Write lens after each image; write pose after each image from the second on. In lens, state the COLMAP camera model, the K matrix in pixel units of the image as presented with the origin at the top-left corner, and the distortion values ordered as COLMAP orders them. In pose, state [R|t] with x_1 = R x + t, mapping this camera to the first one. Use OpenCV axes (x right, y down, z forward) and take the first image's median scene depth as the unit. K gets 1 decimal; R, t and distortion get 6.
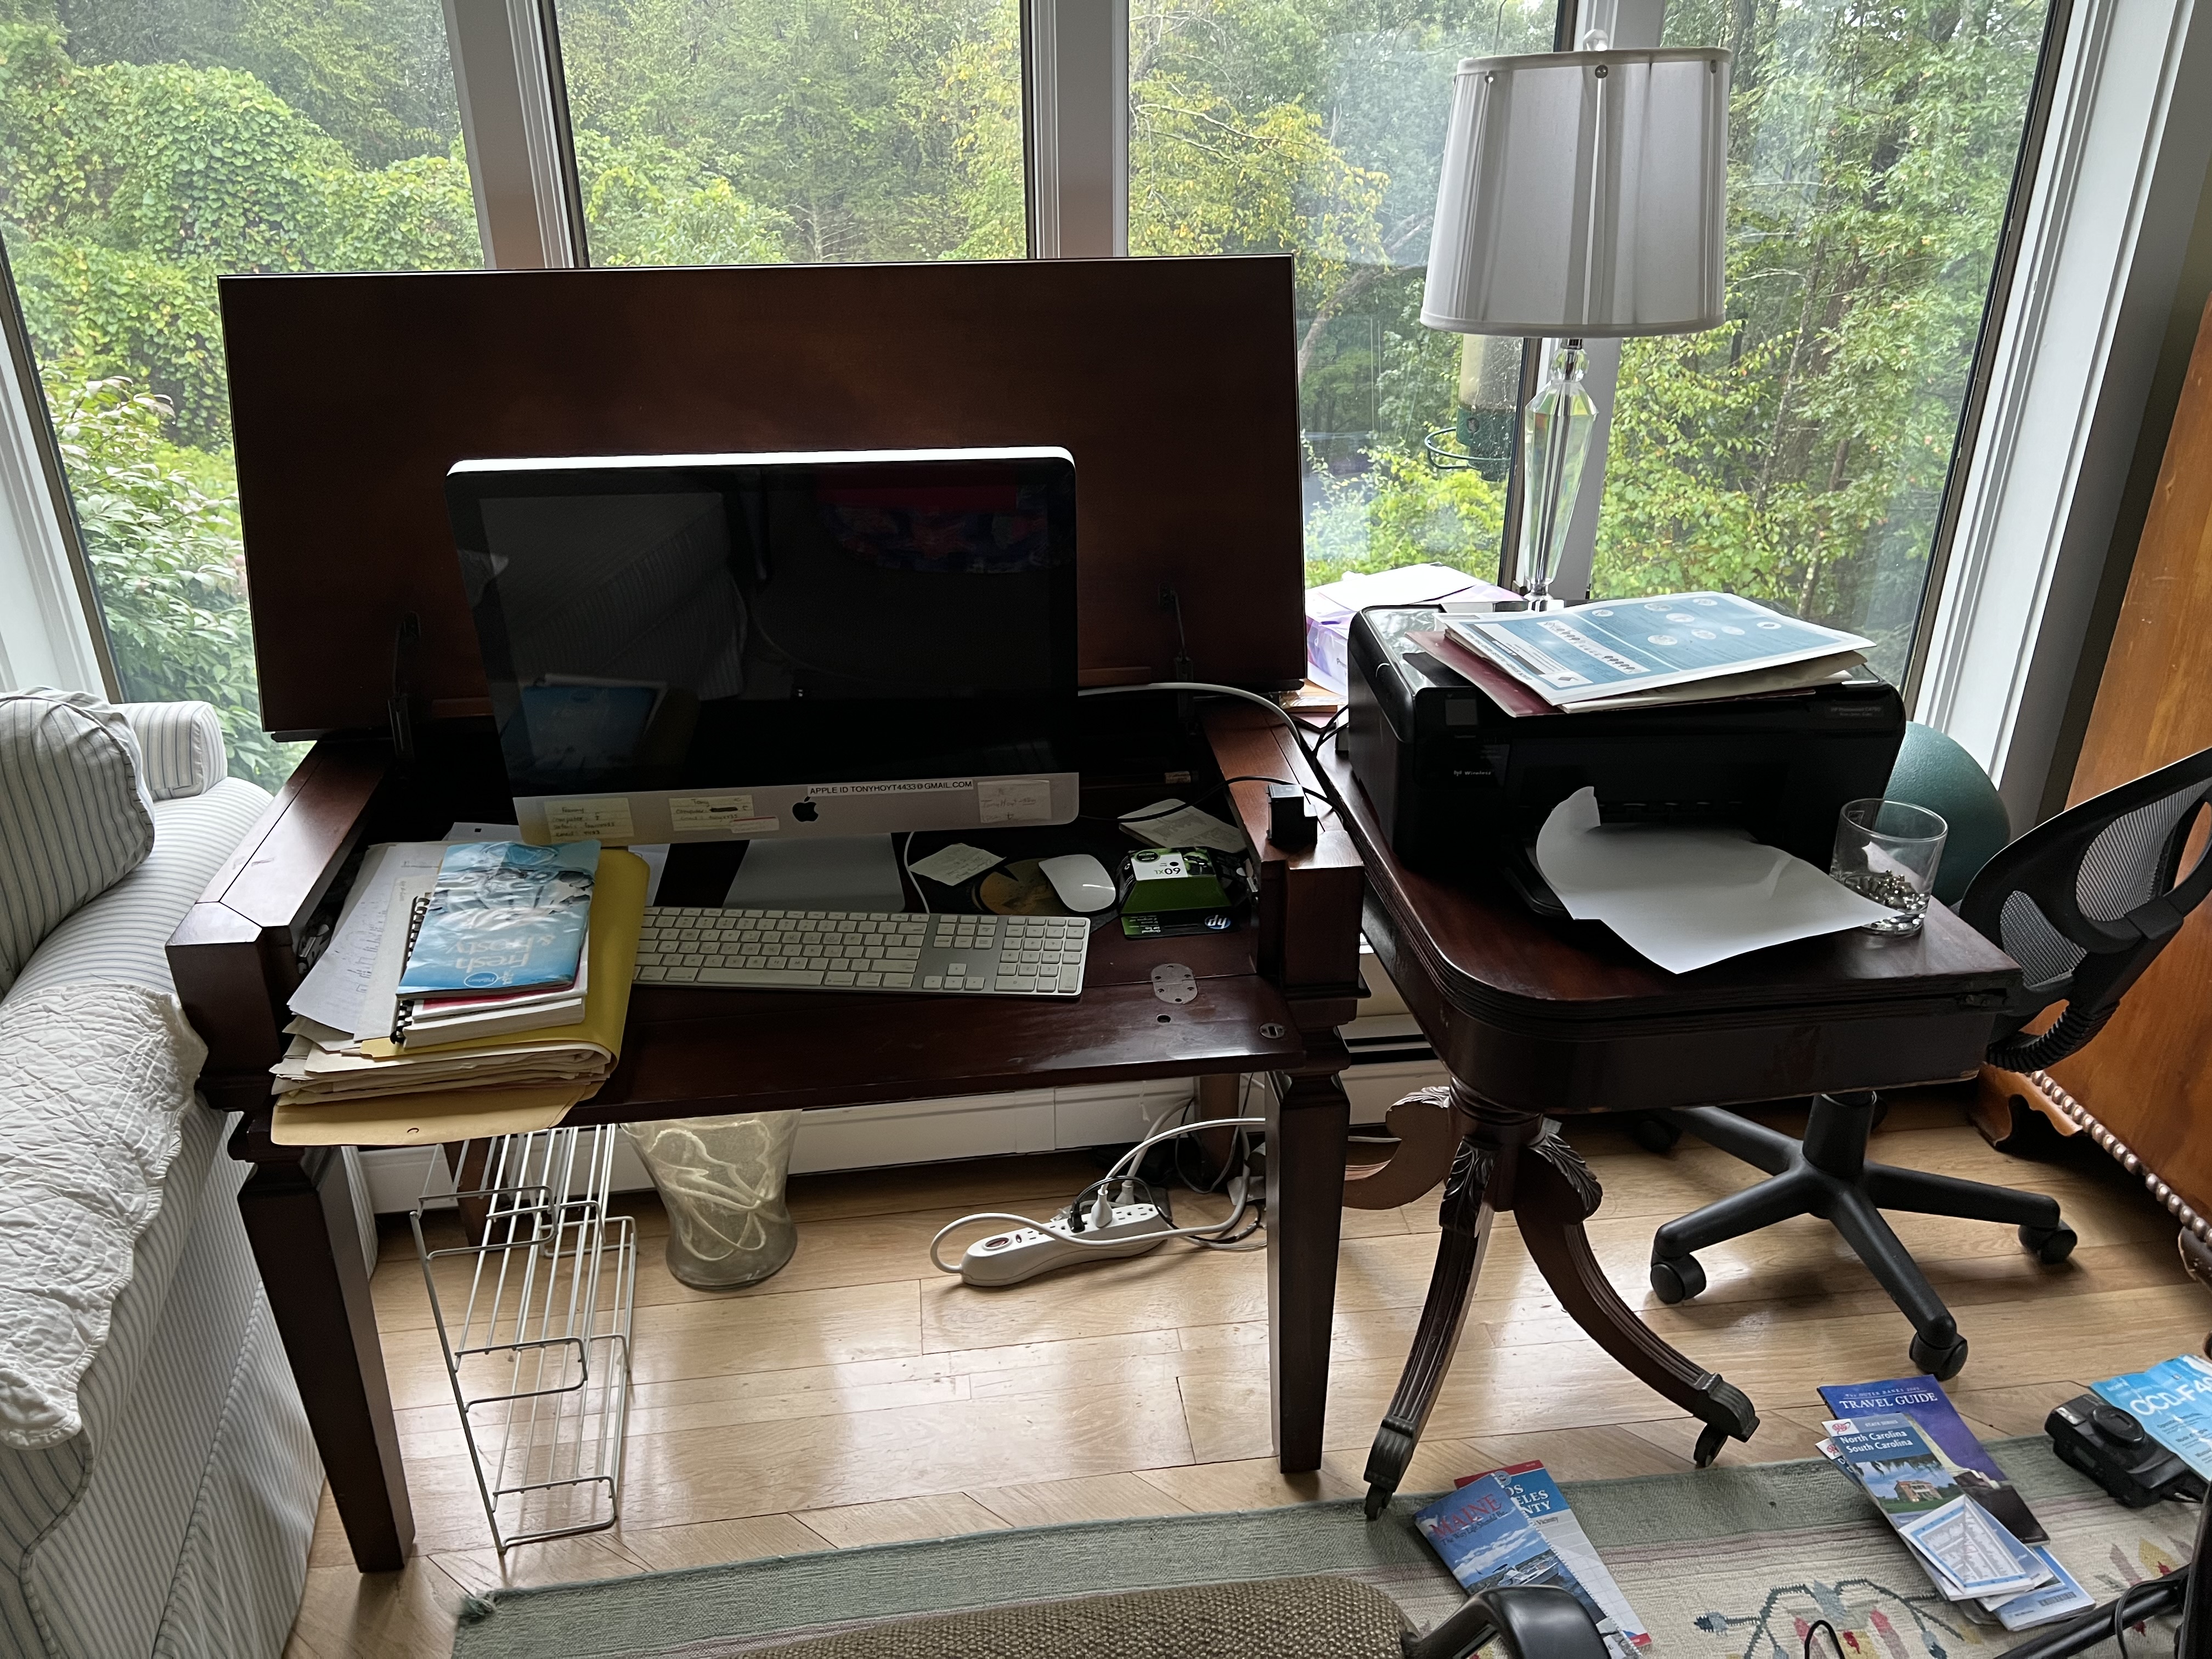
lens RADIAL K [[1665.9, 0, 1106.0], [0, 1665.9, 829.5], [0, 0, 1]] dist [0.016198, -0.009913]
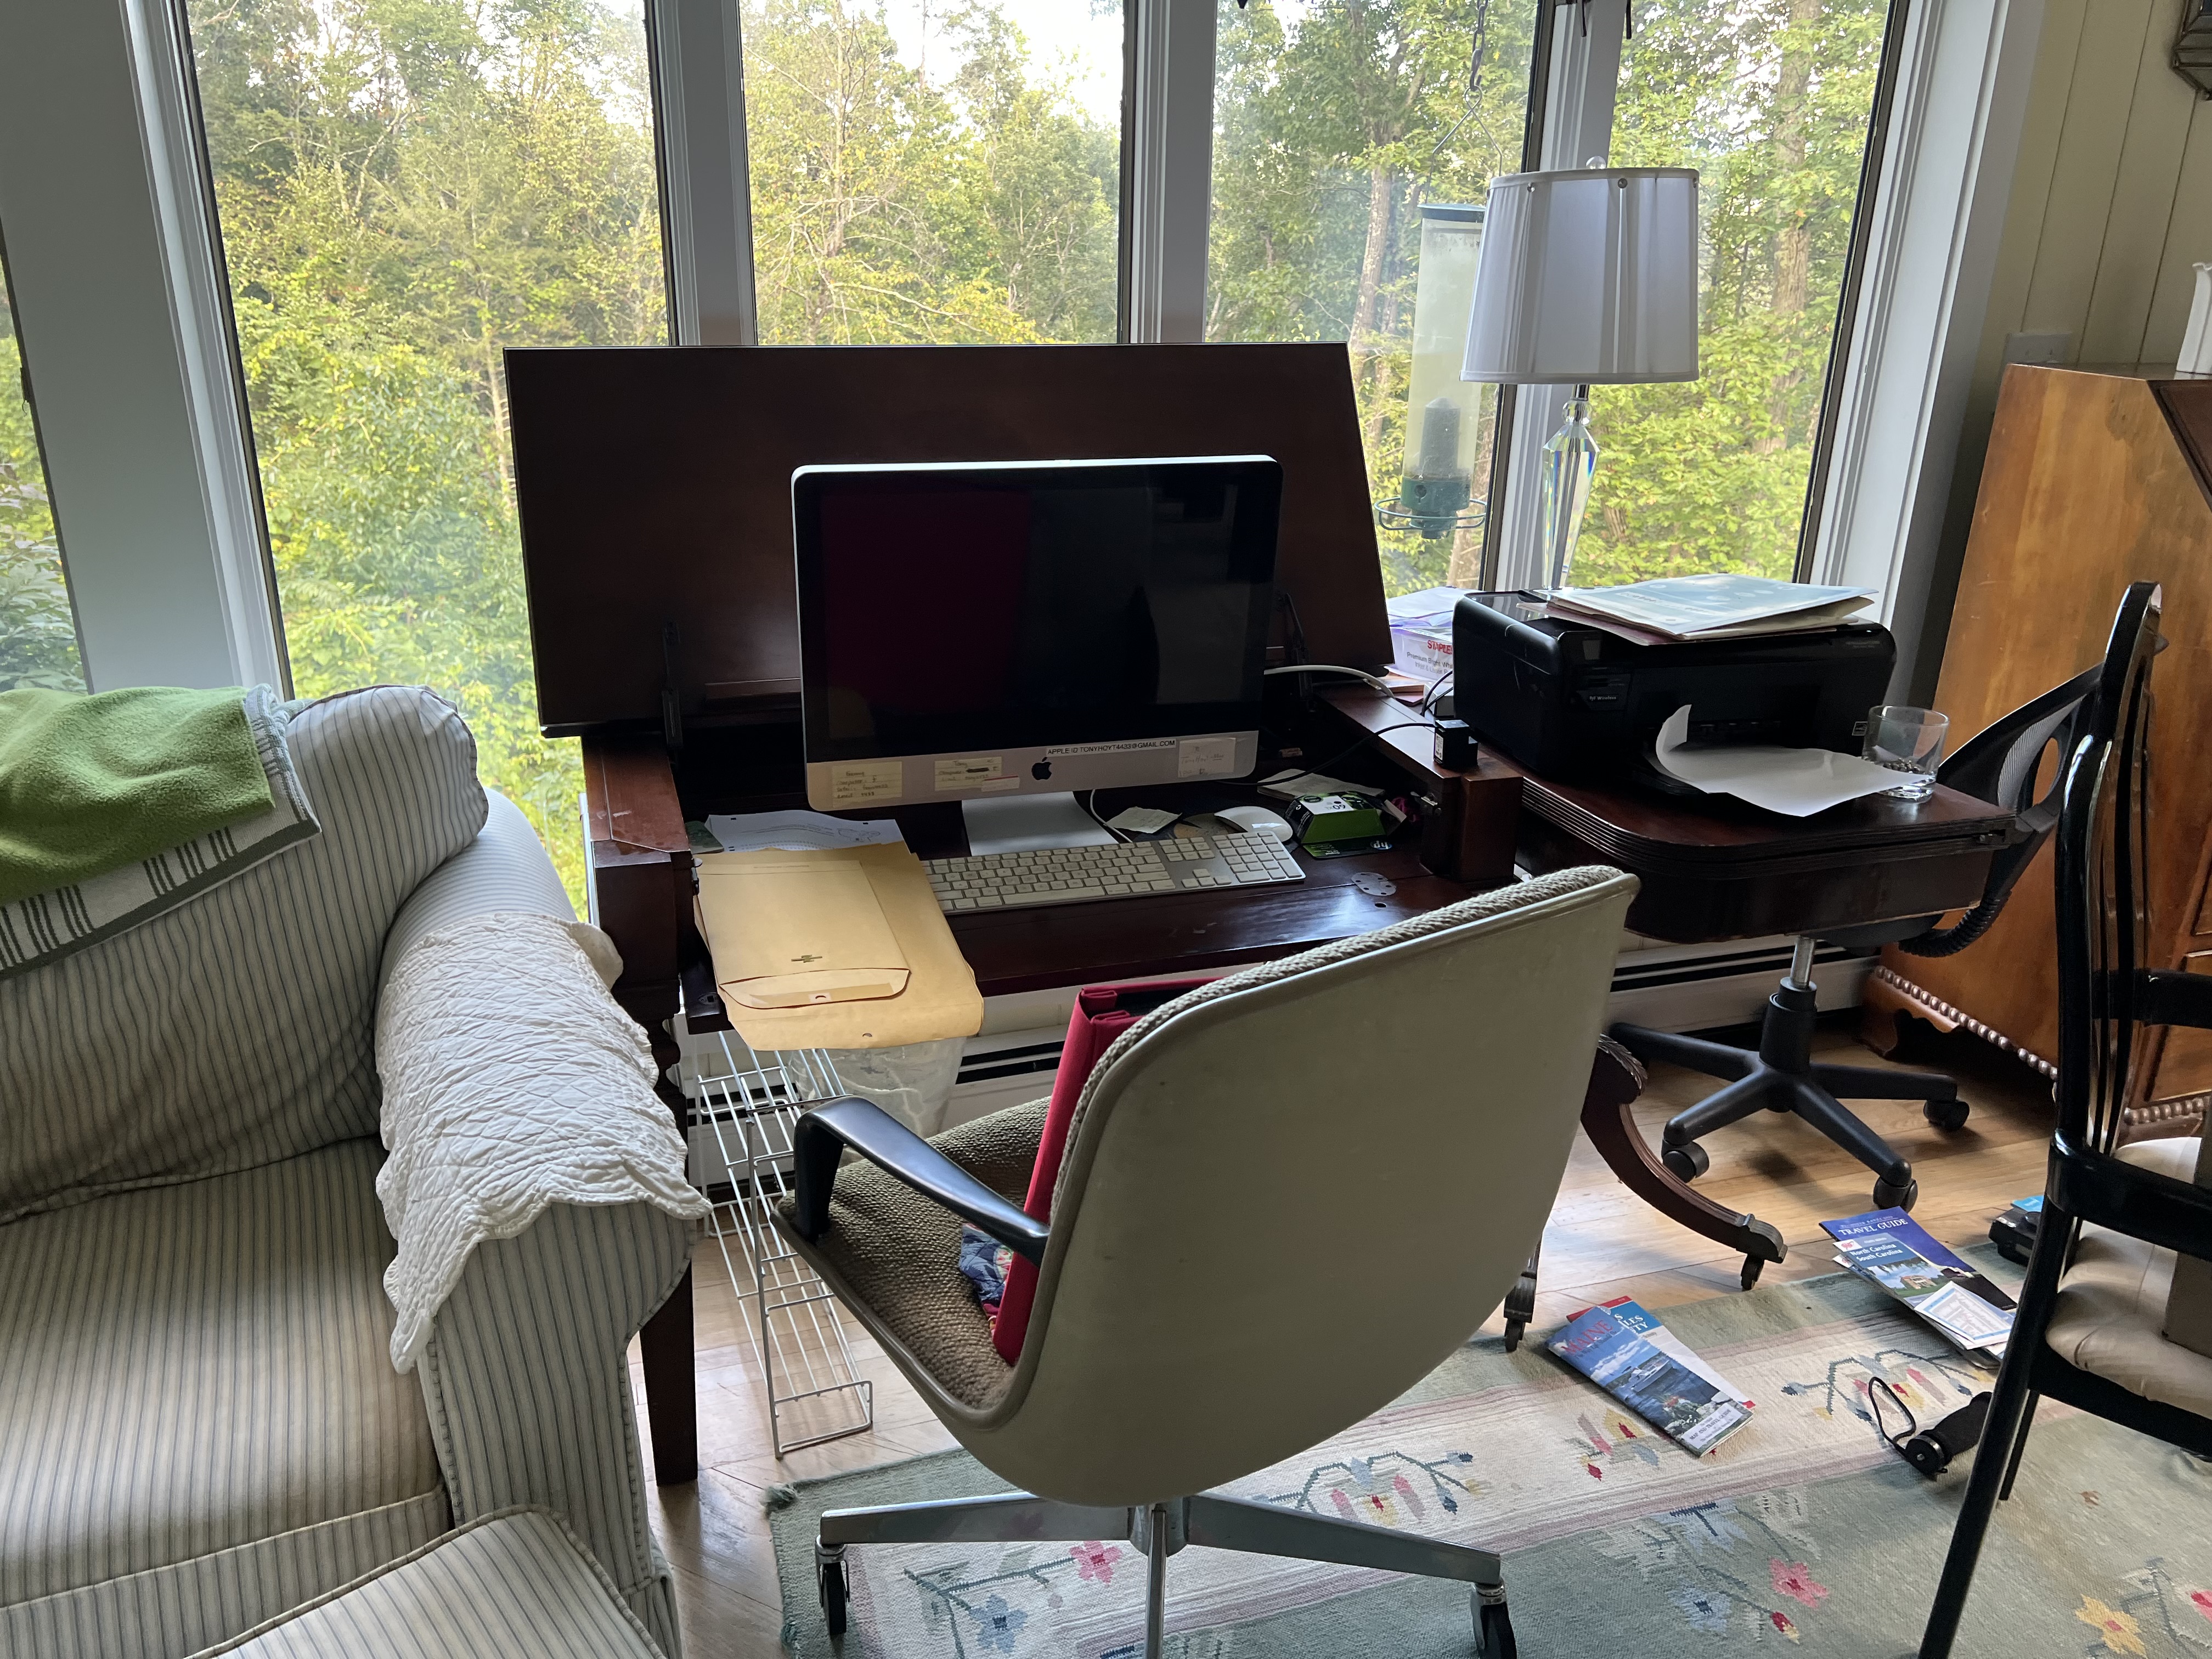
lens RADIAL K [[1669.7, 0, 1103.1], [0, 1669.7, 848.3], [0, 0, 1]] dist [0.006681, 0.007745]
pose [[0.982489, -0.048381, 0.179930, -0.322865], [0.063381, 0.994892, -0.078568, 0.128428], [-0.175210, 0.088597, 0.980537, -0.154750]]
